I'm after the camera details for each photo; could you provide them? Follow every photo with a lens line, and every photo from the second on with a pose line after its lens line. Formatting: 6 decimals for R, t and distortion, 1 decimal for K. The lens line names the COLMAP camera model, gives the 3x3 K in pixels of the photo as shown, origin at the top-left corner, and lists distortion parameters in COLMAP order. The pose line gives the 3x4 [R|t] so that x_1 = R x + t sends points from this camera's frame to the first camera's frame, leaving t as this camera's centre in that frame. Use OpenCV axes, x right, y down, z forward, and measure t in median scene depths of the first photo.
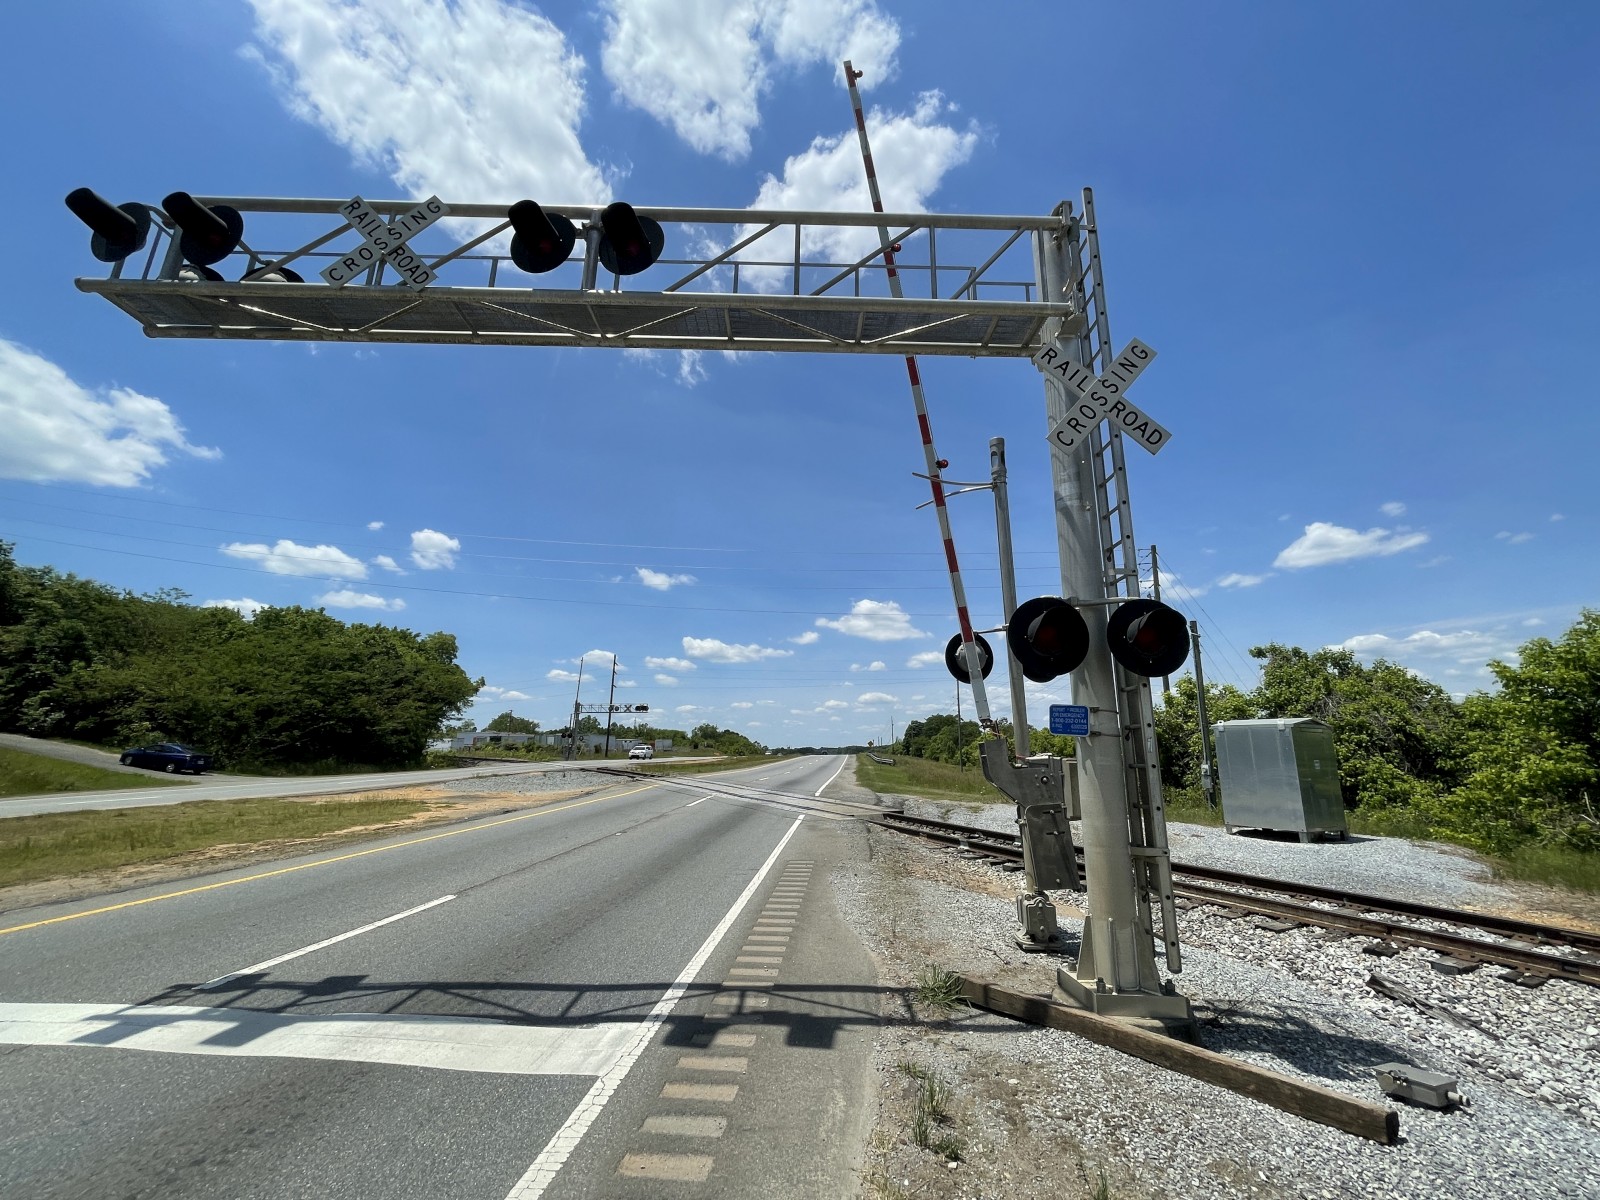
lens RADIAL K [[643.9, 0, 802.6], [0, 643.9, 598.7], [0, 0, 1]] dist [-0.002138, -0.000006]
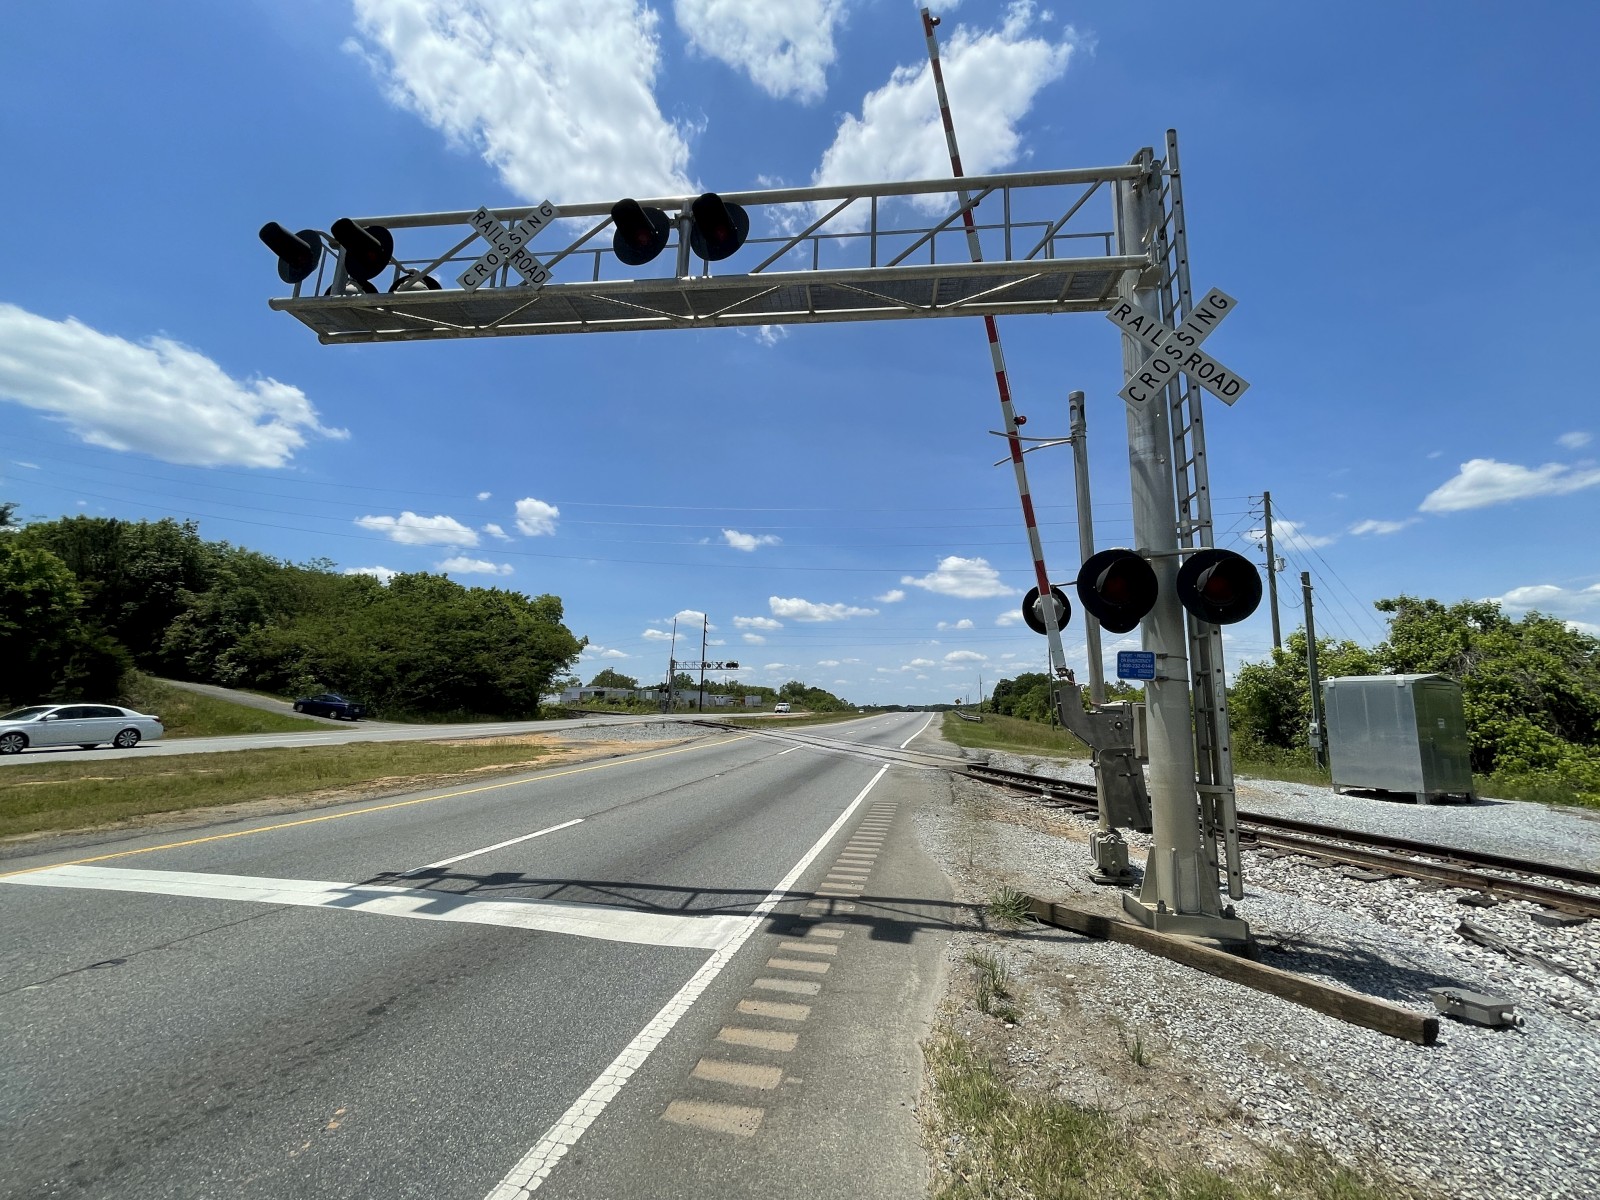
lens RADIAL K [[643.9, 0, 803.6], [0, 643.9, 600.1], [0, 0, 1]] dist [-0.002138, -0.000006]
pose [[0.991512, -0.010452, -0.129595, 0.006255], [0.018979, 0.997721, 0.064745, 0.001817], [0.128623, -0.066655, 0.989451, -0.068771]]
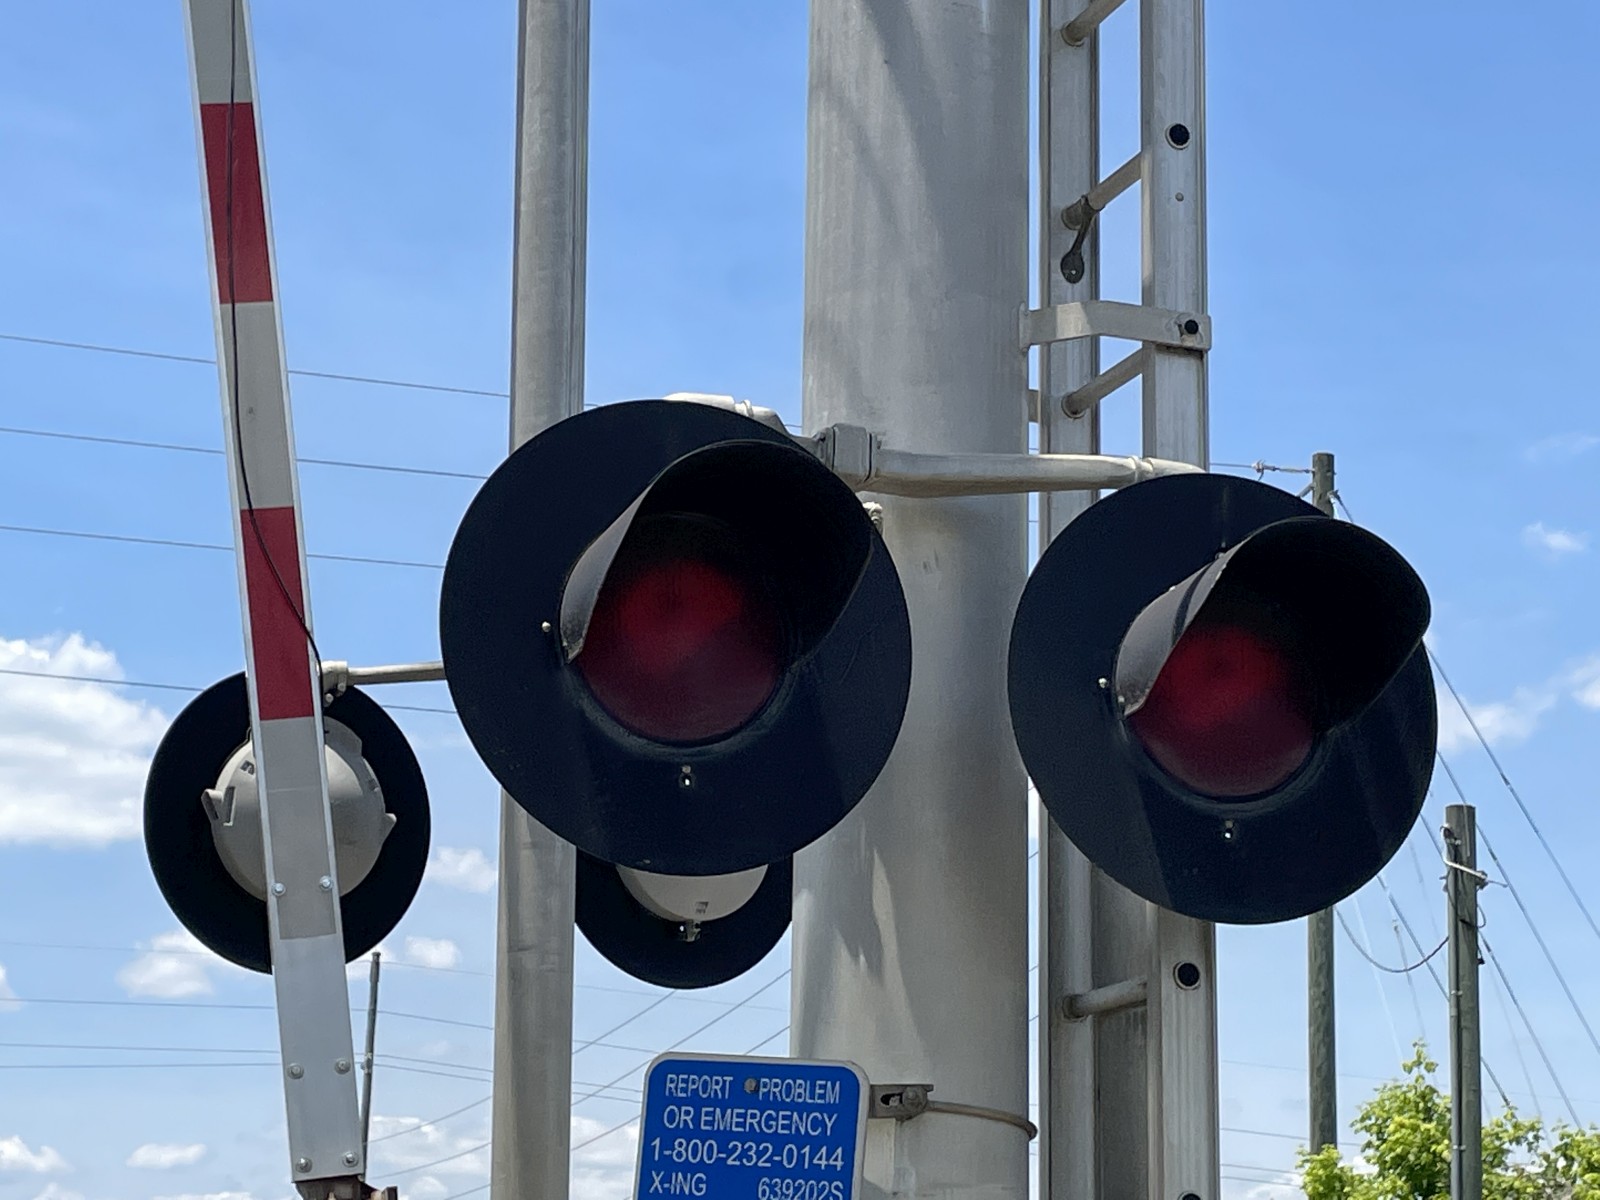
lens RADIAL K [[3359.1, 0, 797.9], [0, 3359.1, 602.9], [0, 0, 1]] dist [0.124681, 0.000000]
pose [[0.936097, 0.093829, 0.338997, 0.076754], [-0.090586, 0.995564, -0.025415, 0.043819], [-0.339878, -0.006918, 0.940444, 0.120730]]
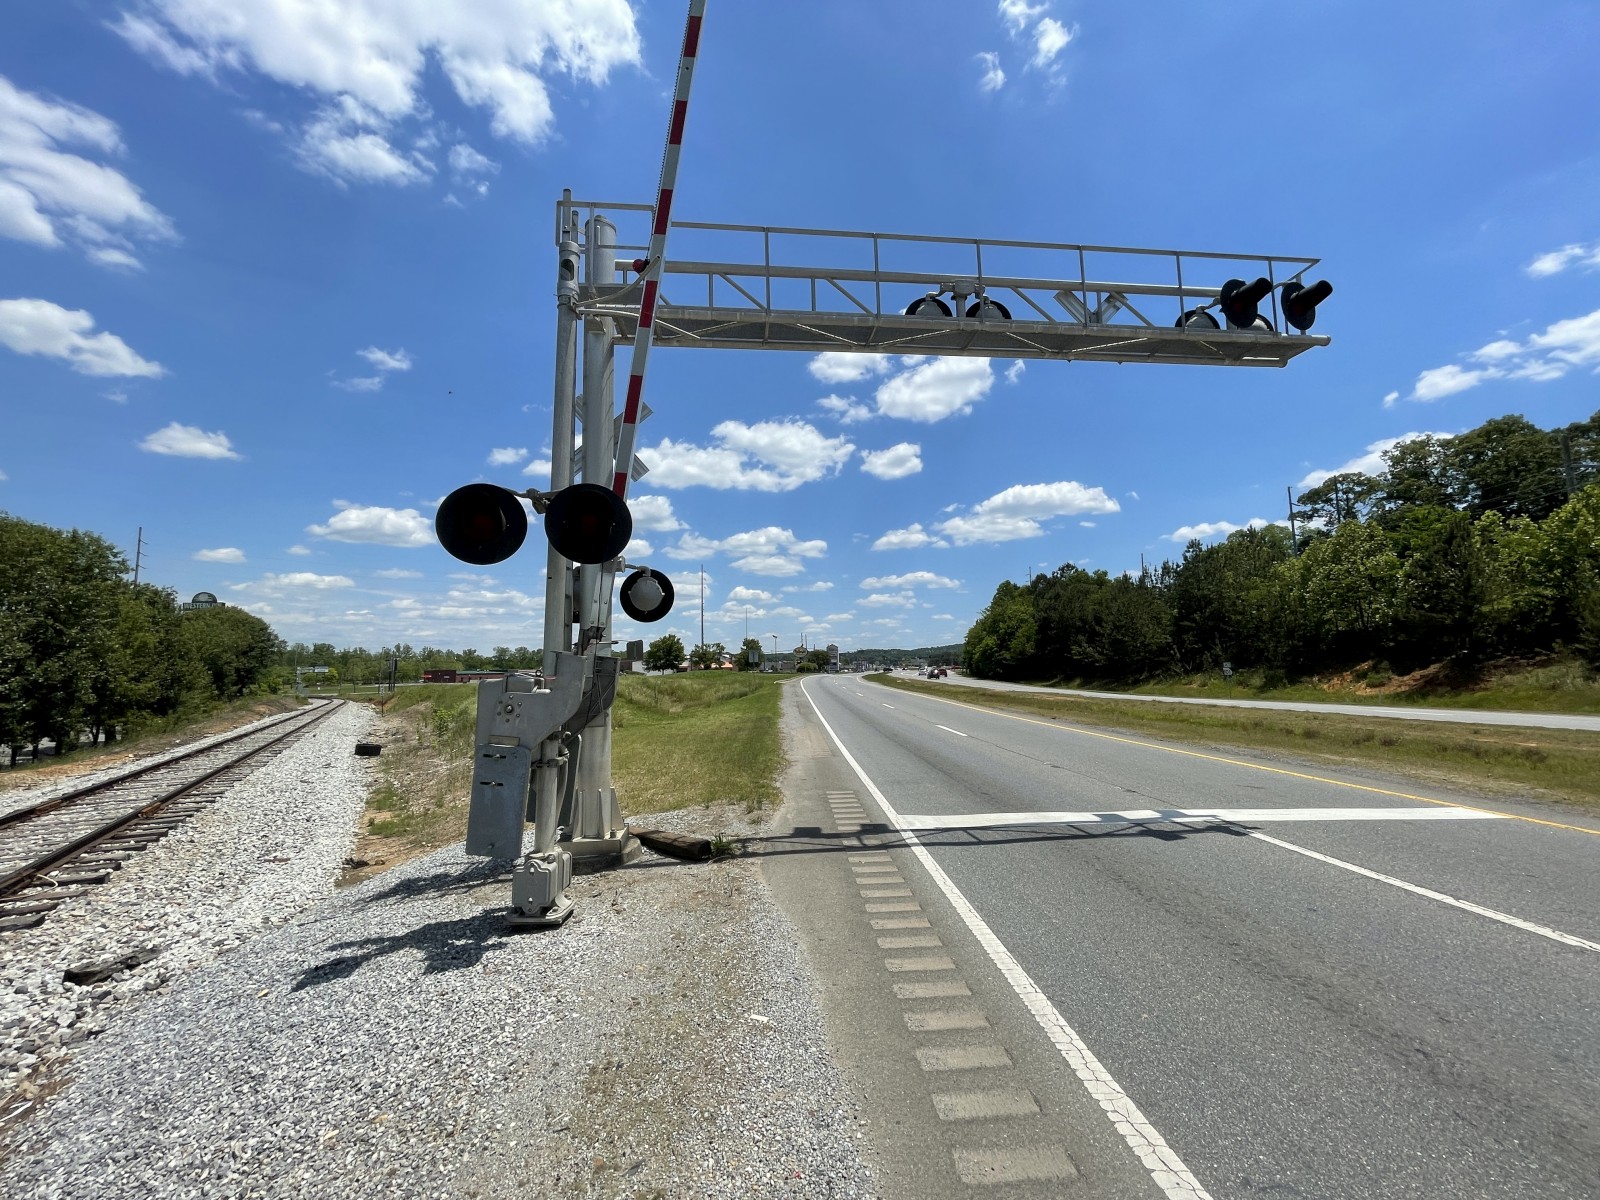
lens RADIAL K [[643.9, 0, 796.8], [0, 643.9, 600.0], [0, 0, 1]] dist [-0.002138, -0.000006]
pose [[-0.996210, 0.001297, -0.086972, 0.107426], [0.031513, 0.937341, -0.346985, 0.384136], [0.081072, -0.348410, -0.933829, 1.571872]]
